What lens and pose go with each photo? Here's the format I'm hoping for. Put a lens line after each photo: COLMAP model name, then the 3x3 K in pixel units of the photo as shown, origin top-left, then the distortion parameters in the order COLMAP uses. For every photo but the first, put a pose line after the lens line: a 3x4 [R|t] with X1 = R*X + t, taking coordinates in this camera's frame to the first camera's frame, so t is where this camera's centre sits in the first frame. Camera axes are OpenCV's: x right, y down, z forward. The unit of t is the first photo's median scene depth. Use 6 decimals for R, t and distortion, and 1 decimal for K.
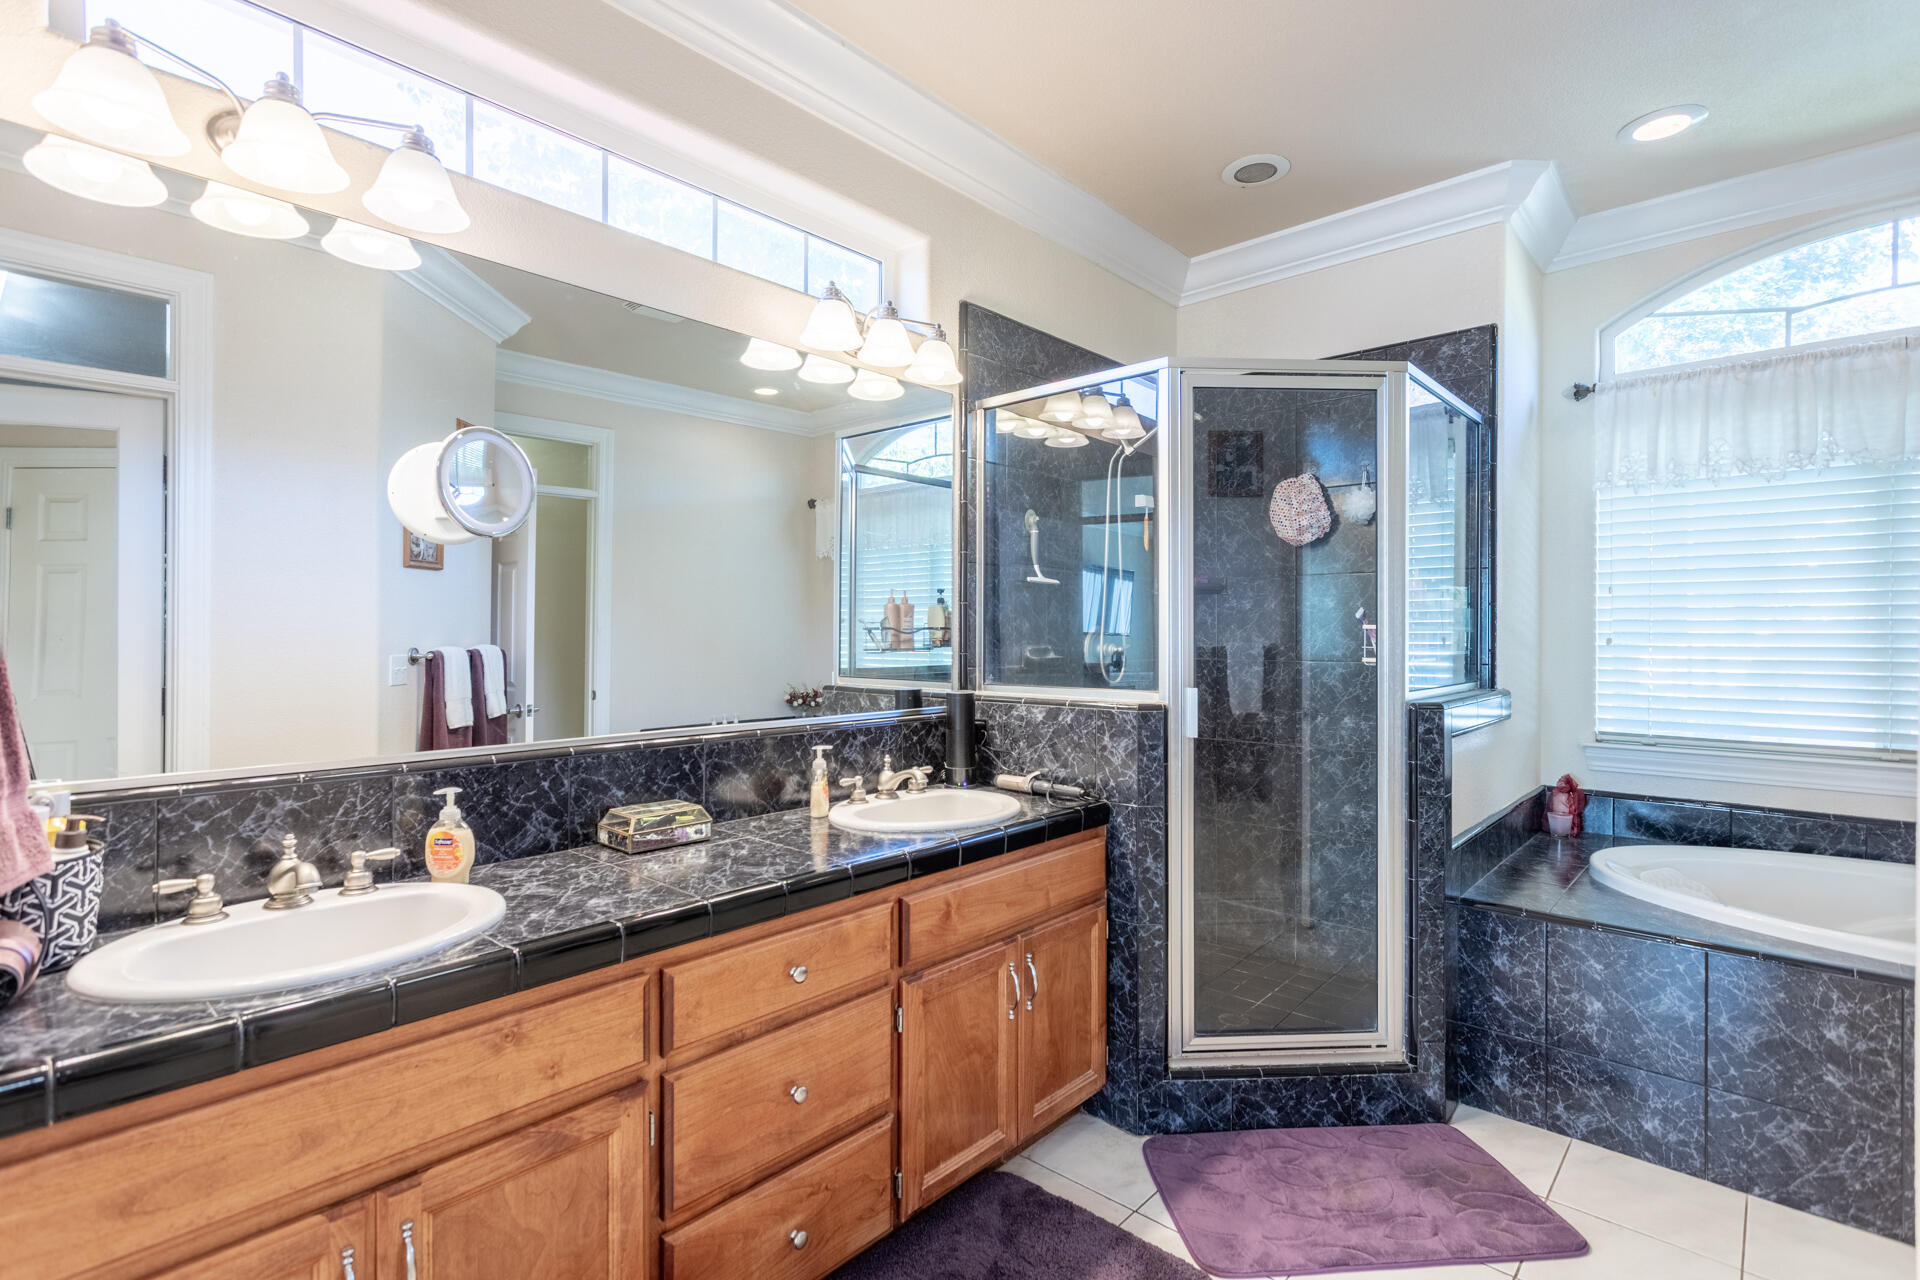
lens RADIAL K [[902.2, 0, 952.5], [0, 902.2, 635.6], [0, 0, 1]] dist [0.005288, -0.000440]
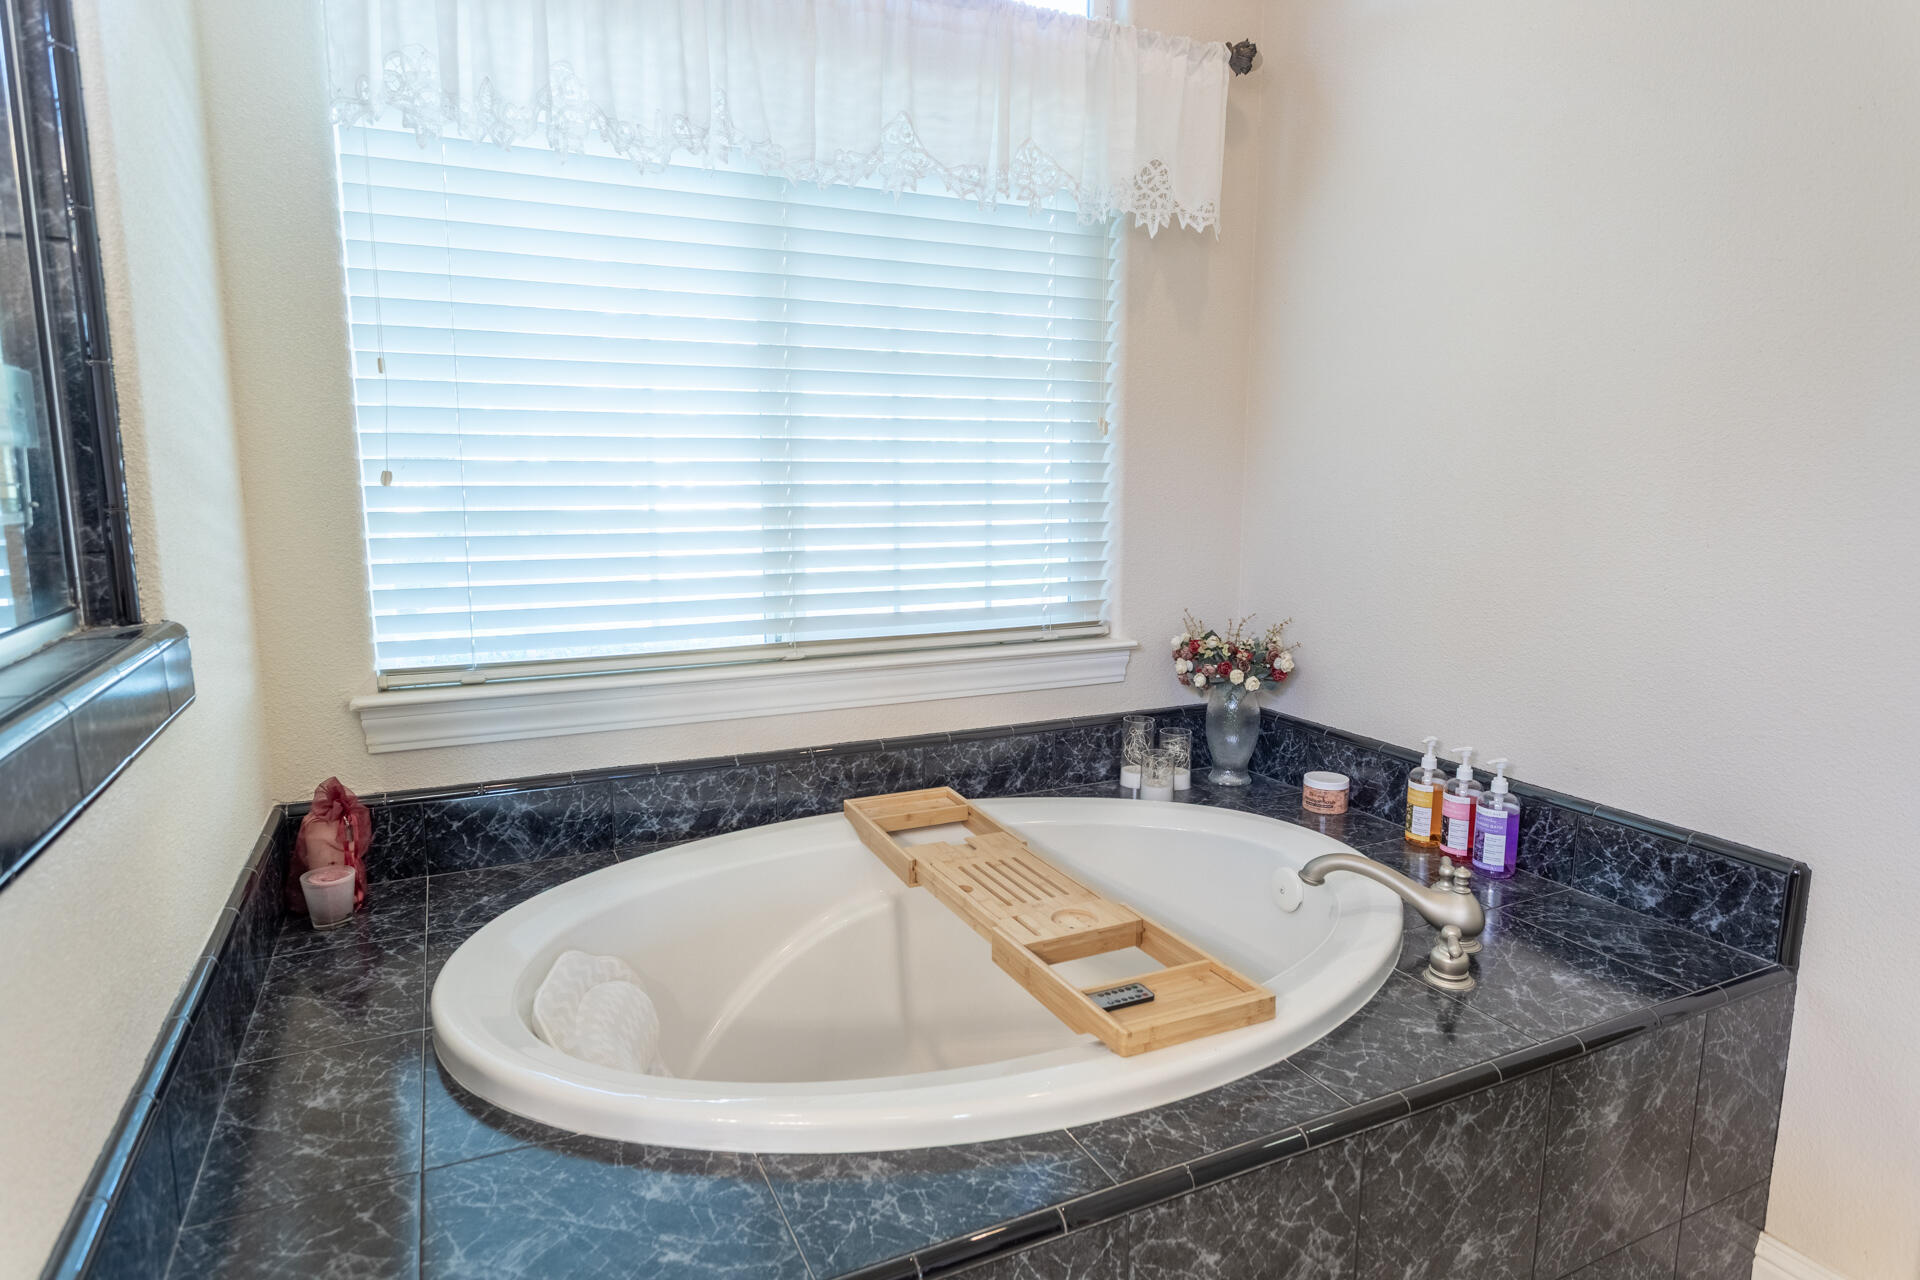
lens RADIAL K [[1070.0, 0, 960.0], [0, 1070.0, 640.0], [0, 0, 1]] dist [-0.003573, -0.001333]
pose [[0.368738, -0.141356, 0.918722, 0.349736], [-0.000462, 0.988341, 0.152253, 0.005415], [-0.929533, -0.056566, 0.364374, 0.573519]]
